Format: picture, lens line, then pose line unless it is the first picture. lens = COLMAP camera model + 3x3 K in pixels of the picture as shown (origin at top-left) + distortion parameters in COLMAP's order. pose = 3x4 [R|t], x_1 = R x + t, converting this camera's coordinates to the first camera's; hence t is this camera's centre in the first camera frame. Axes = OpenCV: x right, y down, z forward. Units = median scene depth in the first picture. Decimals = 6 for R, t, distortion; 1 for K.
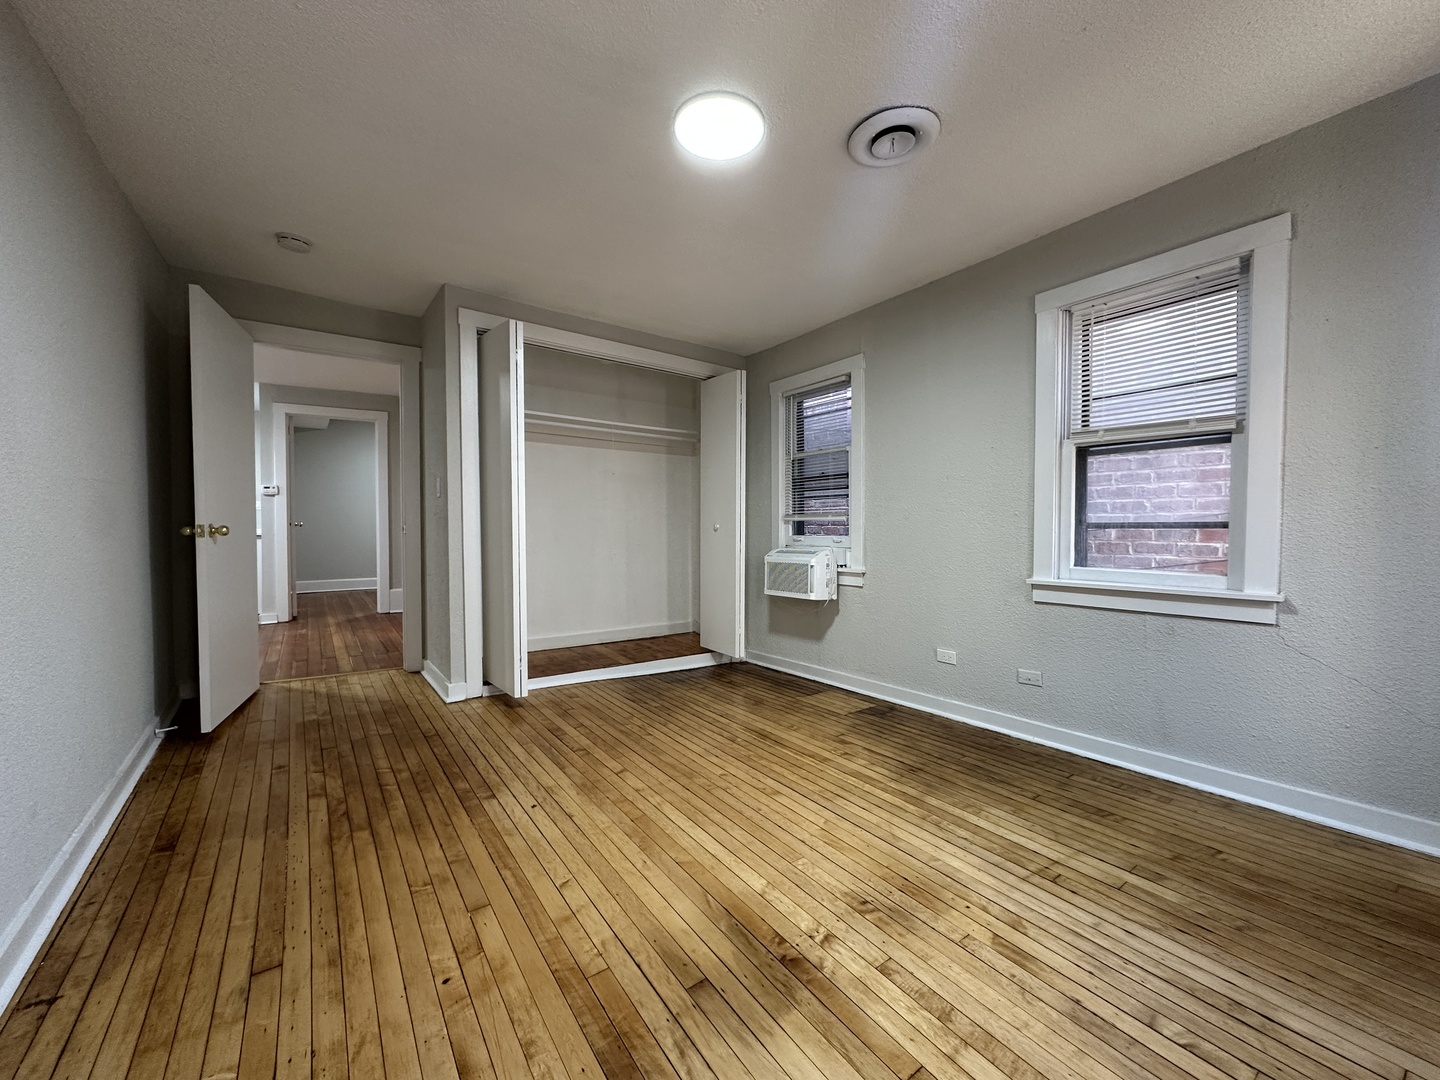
lens RADIAL K [[574.2, 0, 720.0], [0, 574.2, 540.0], [0, 0, 1]] dist [-0.003408, 0.000478]
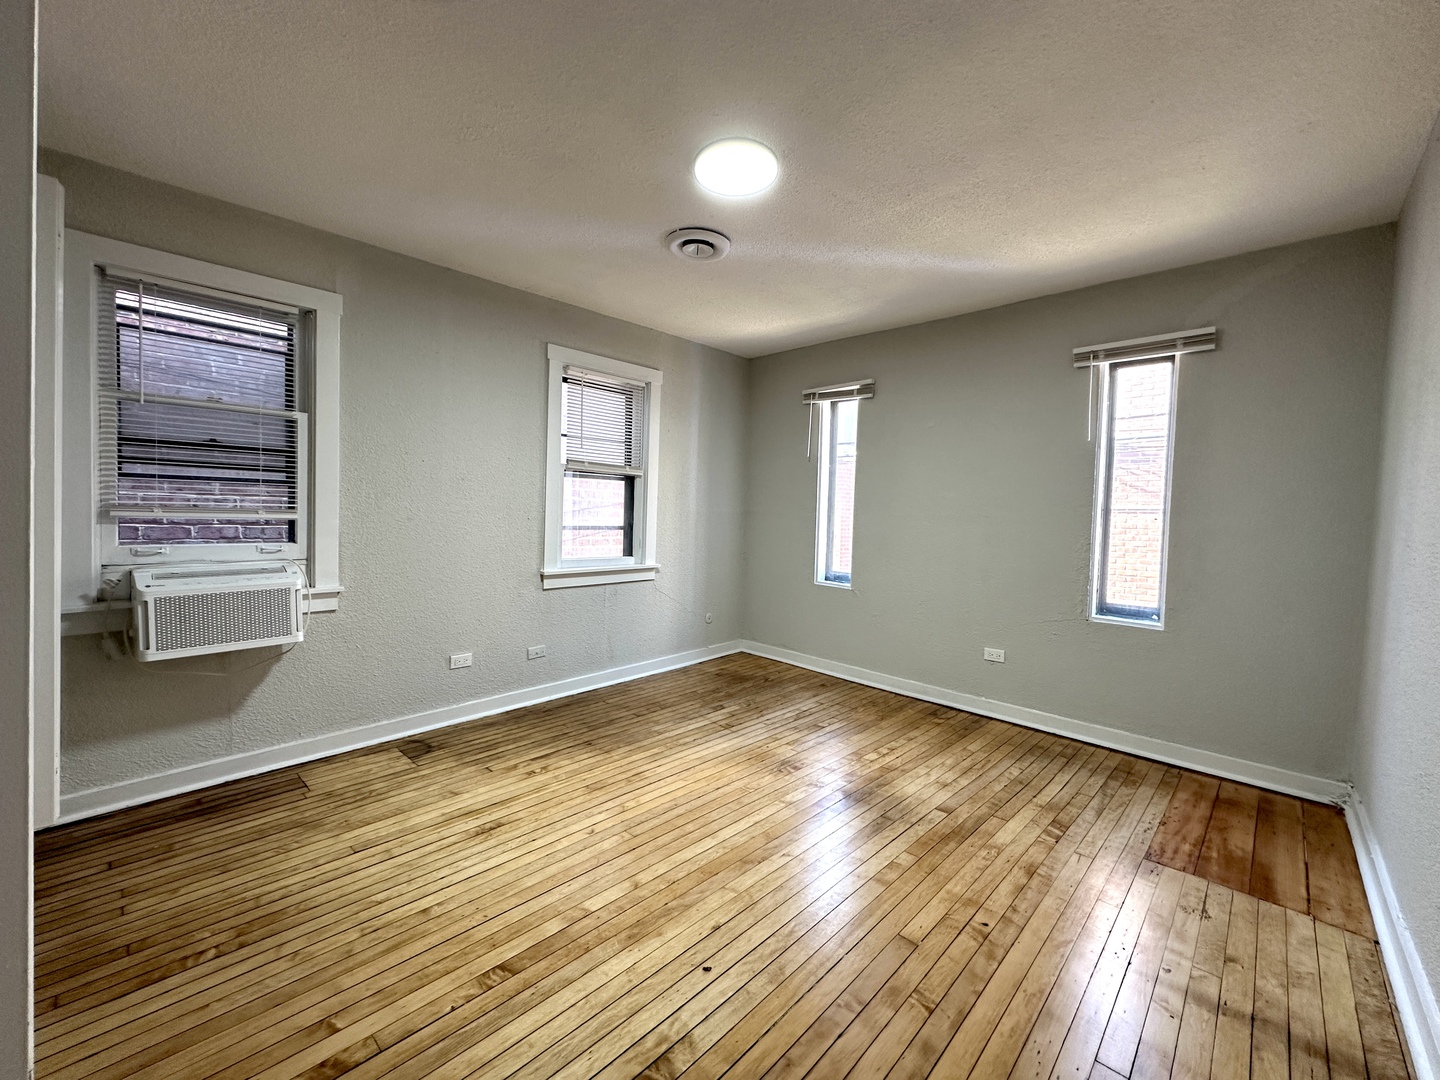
lens RADIAL K [[574.2, 0, 720.0], [0, 574.2, 540.0], [0, 0, 1]] dist [-0.003408, 0.000478]
pose [[-0.185015, -0.032006, 0.982214, -0.771361], [0.008948, 0.999373, 0.034250, -0.040481], [-0.982695, 0.015126, -0.184613, 0.885343]]
